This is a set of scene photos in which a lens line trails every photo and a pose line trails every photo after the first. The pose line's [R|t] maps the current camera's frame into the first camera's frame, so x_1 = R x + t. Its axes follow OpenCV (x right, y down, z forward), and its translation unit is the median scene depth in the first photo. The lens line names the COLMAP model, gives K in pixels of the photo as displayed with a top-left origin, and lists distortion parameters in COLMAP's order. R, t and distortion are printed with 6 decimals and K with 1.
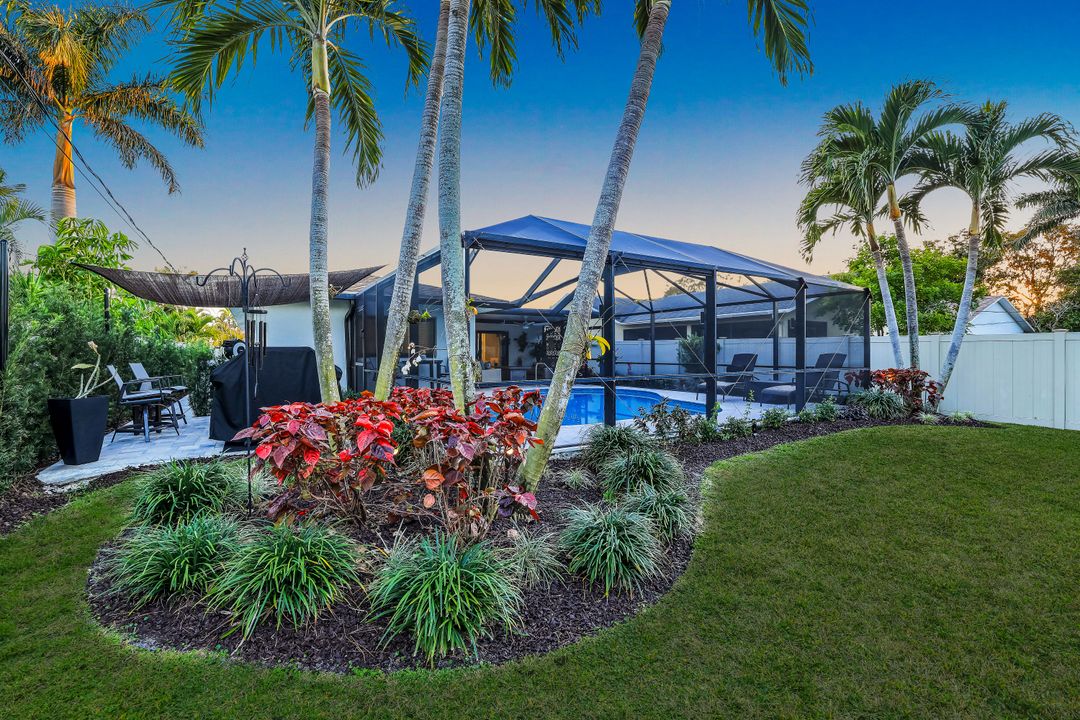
lens RADIAL K [[473.6, 0, 529.9], [0, 473.6, 353.6], [0, 0, 1]] dist [-0.012310, 0.000144]
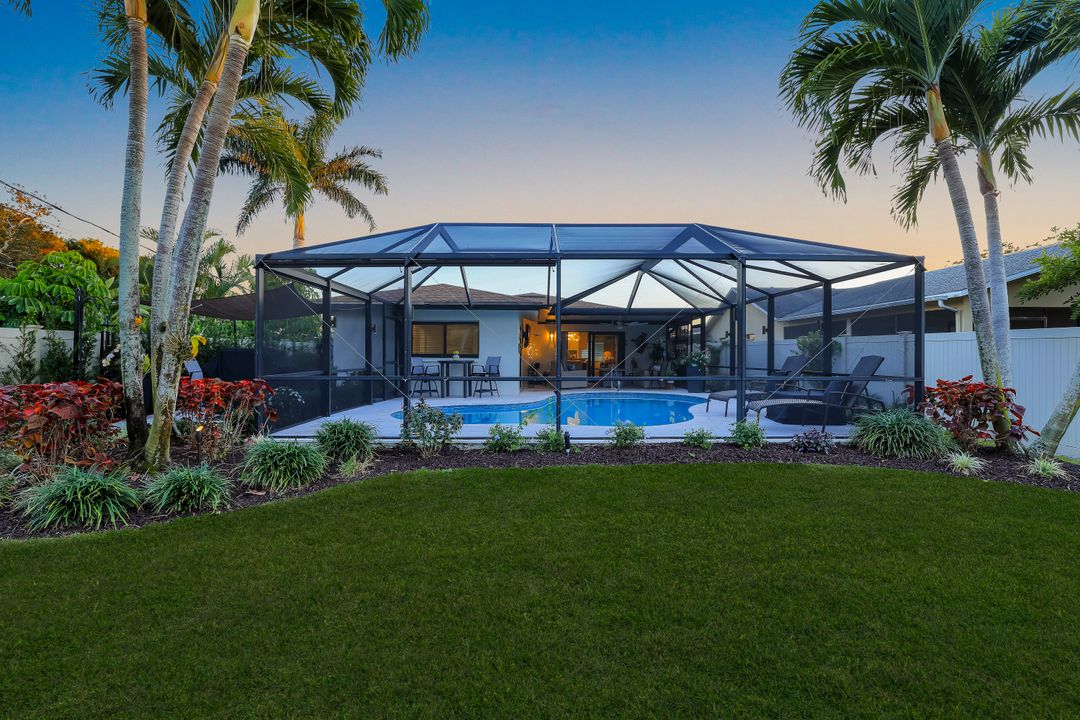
lens RADIAL K [[473.6, 0, 529.9], [0, 473.6, 353.6], [0, 0, 1]] dist [-0.012310, 0.000144]
pose [[0.854056, 0.005253, -0.520154, 0.364294], [-0.007012, 0.999974, -0.001416, -0.001590], [0.520134, 0.004857, 0.854071, 0.116696]]
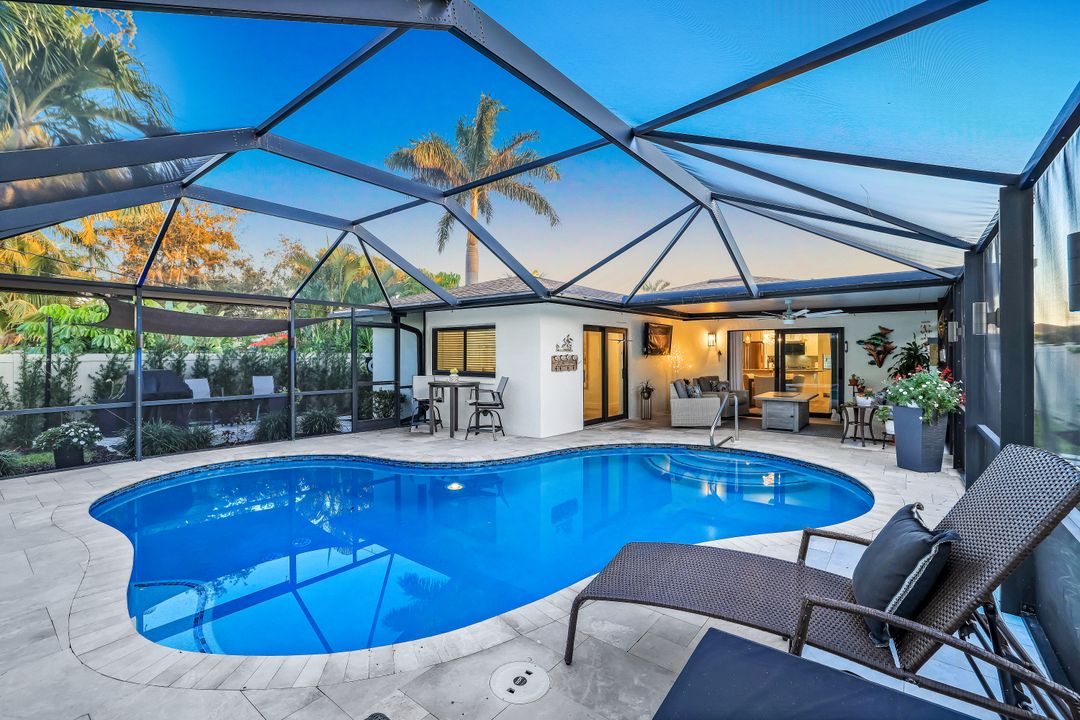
lens RADIAL K [[473.6, 0, 529.9], [0, 473.6, 353.6], [0, 0, 1]] dist [-0.012310, 0.000144]
pose [[0.347669, -0.003659, -0.937610, 0.409859], [0.002293, 0.999993, -0.003052, -0.021754], [0.937615, -0.001088, 0.347675, 0.632008]]
